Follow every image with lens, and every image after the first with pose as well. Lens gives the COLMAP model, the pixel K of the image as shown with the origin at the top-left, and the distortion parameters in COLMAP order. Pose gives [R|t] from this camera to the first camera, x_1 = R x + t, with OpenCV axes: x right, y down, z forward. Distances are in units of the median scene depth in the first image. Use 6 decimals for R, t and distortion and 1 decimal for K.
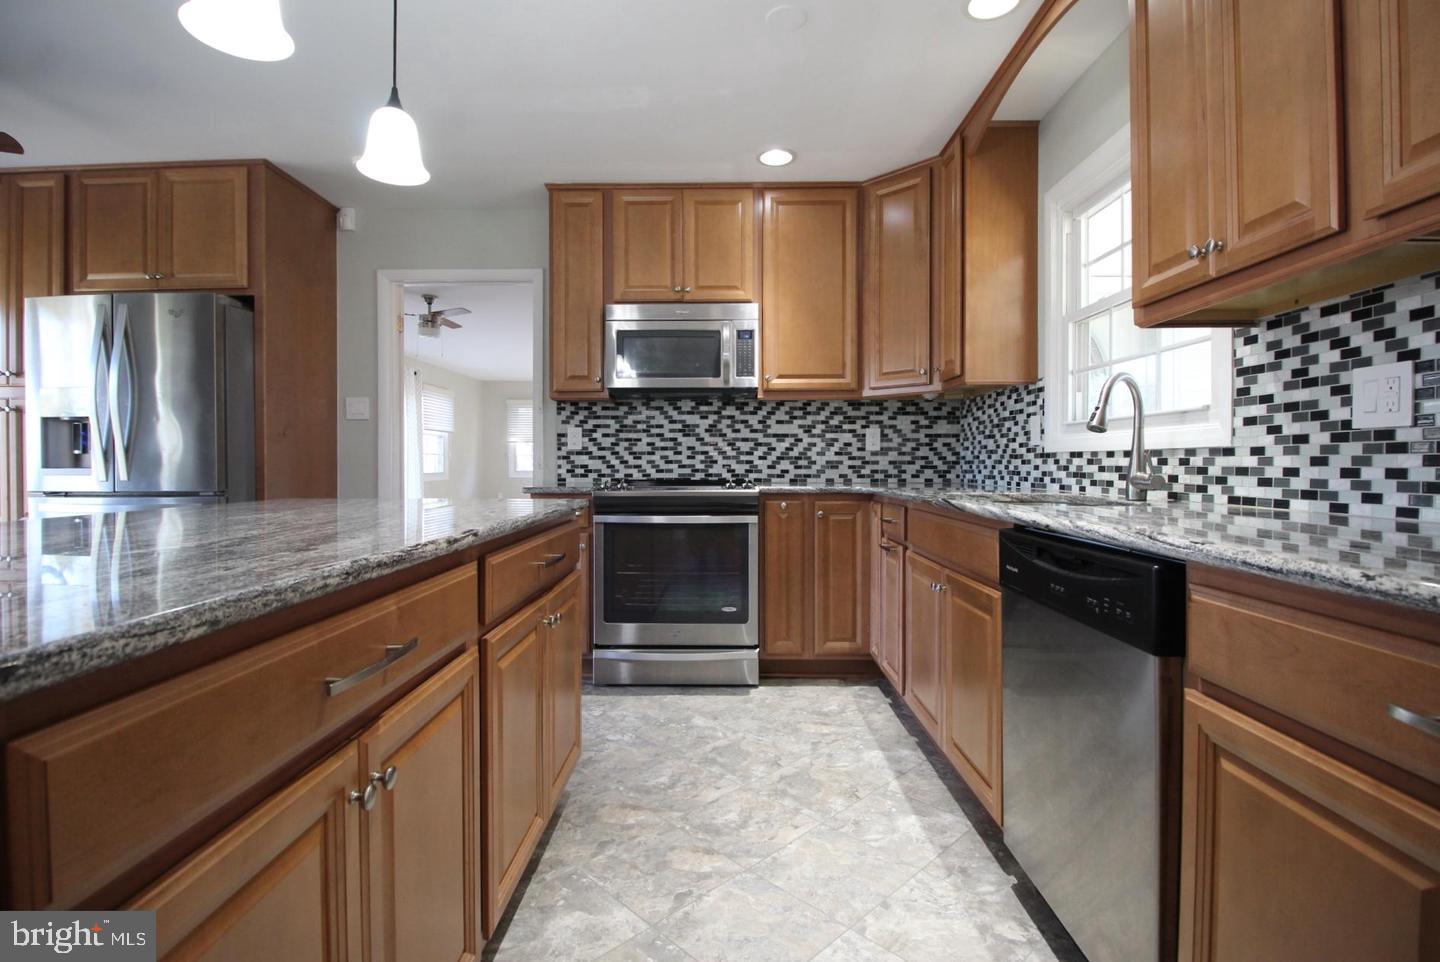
lens RADIAL K [[672.7, 0, 714.4], [0, 672.7, 467.6], [0, 0, 1]] dist [-0.001639, -0.009996]
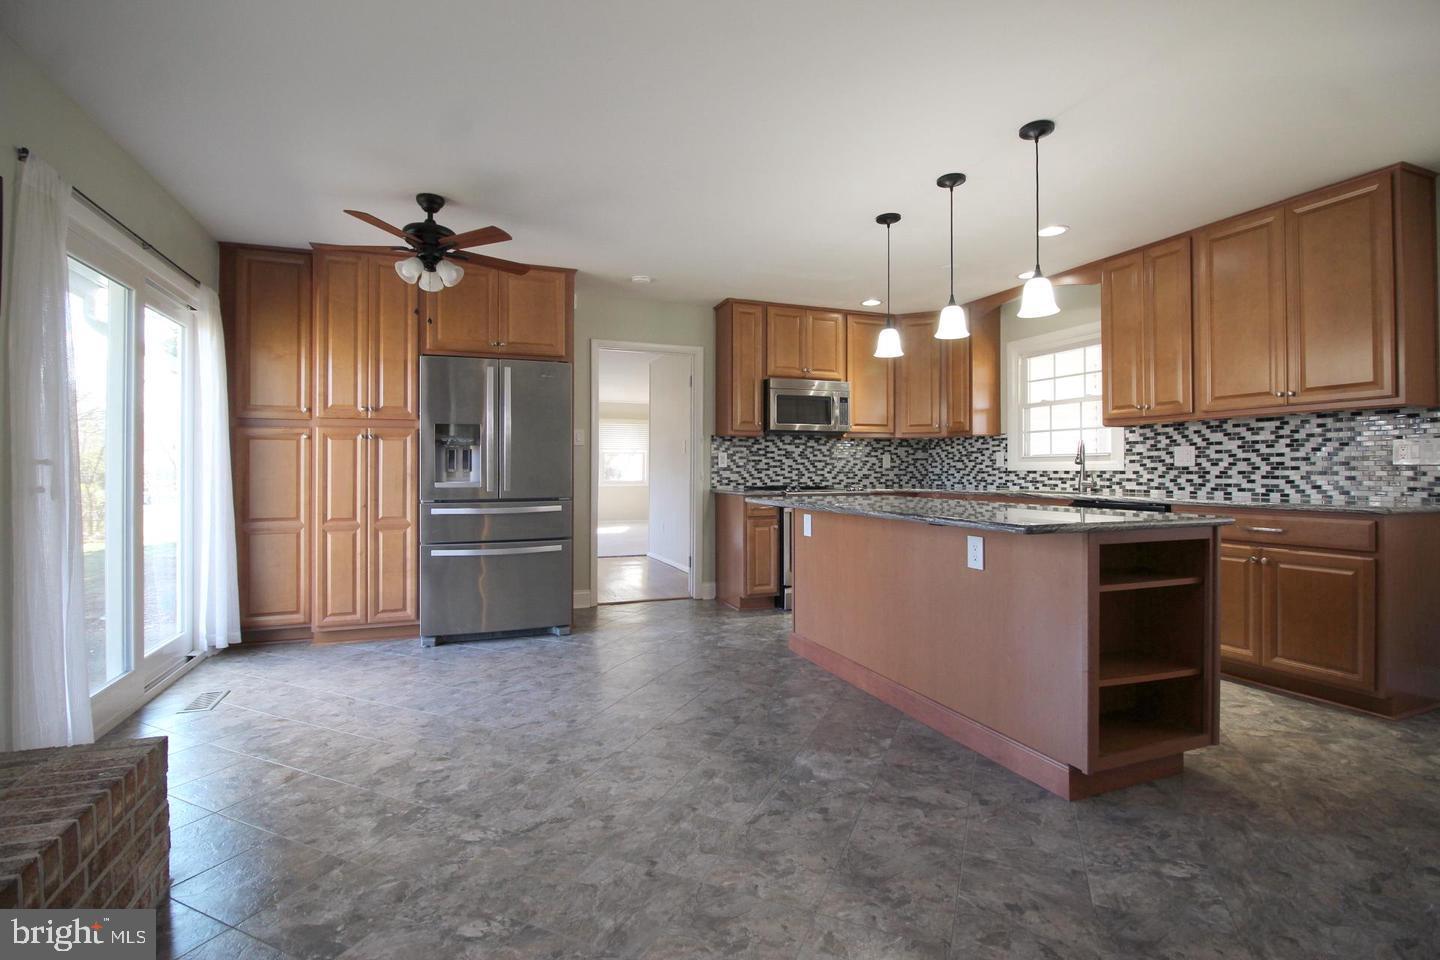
lens RADIAL K [[655.7, 0, 711.8], [0, 655.7, 470.8], [0, 0, 1]] dist [-0.009115, -0.009437]
pose [[0.927090, -0.001616, 0.374836, -0.859084], [0.004073, 0.999975, -0.005761, -0.011175], [-0.374817, 0.006868, 0.927073, -0.393686]]
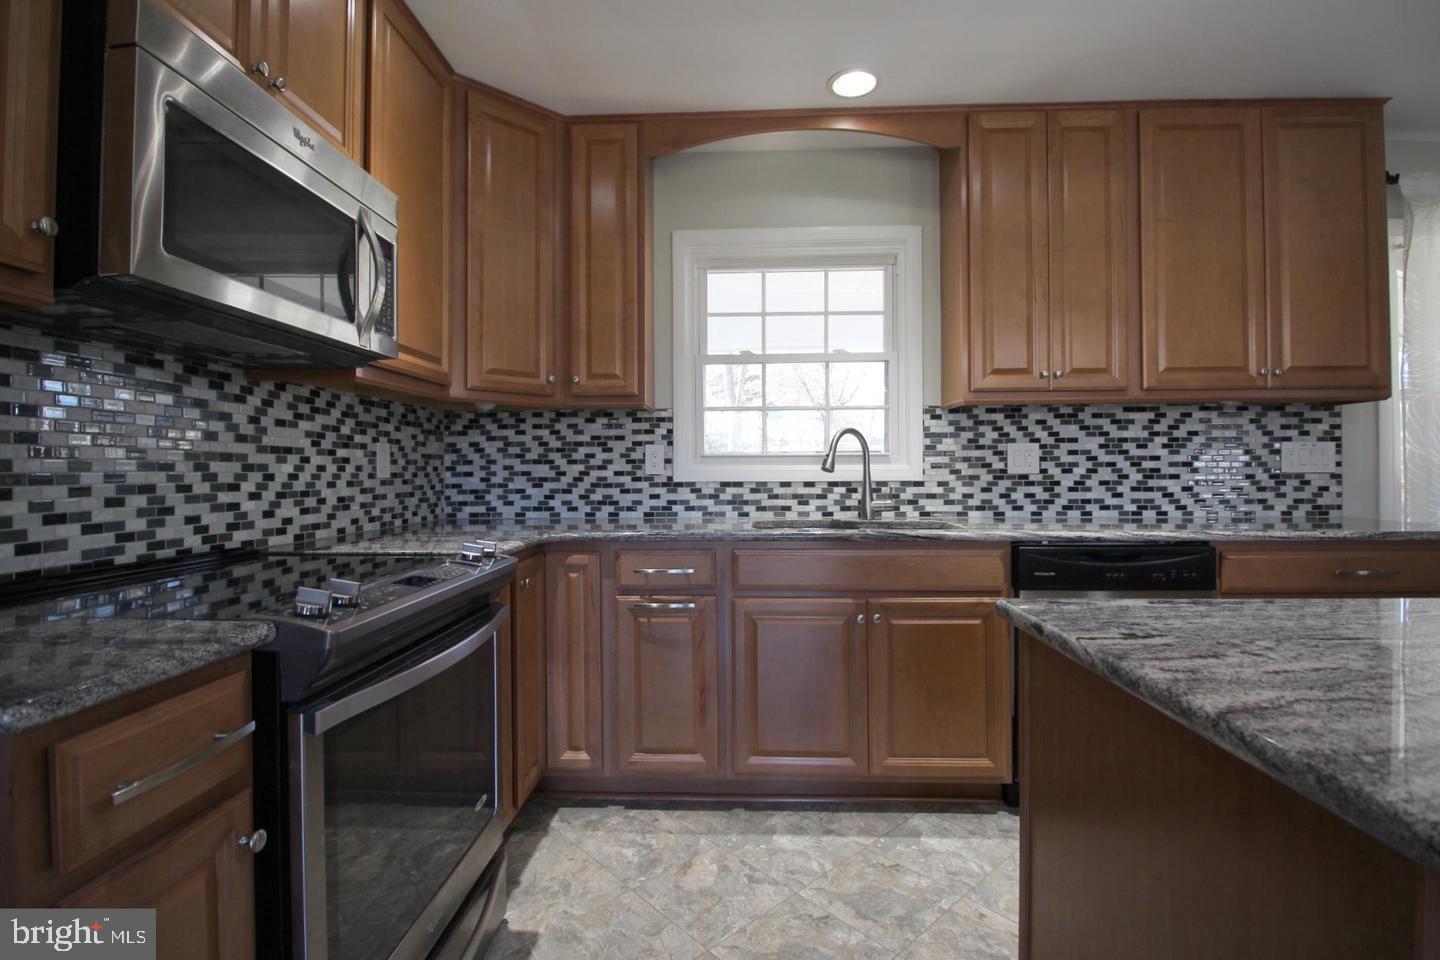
lens RADIAL K [[672.7, 0, 714.4], [0, 672.7, 466.6], [0, 0, 1]] dist [-0.001639, -0.009996]
pose [[0.029810, 0.004756, 0.999544, -0.426930], [0.011967, 0.999915, -0.005114, -0.031687], [-0.999484, 0.012114, 0.029751, 0.726774]]
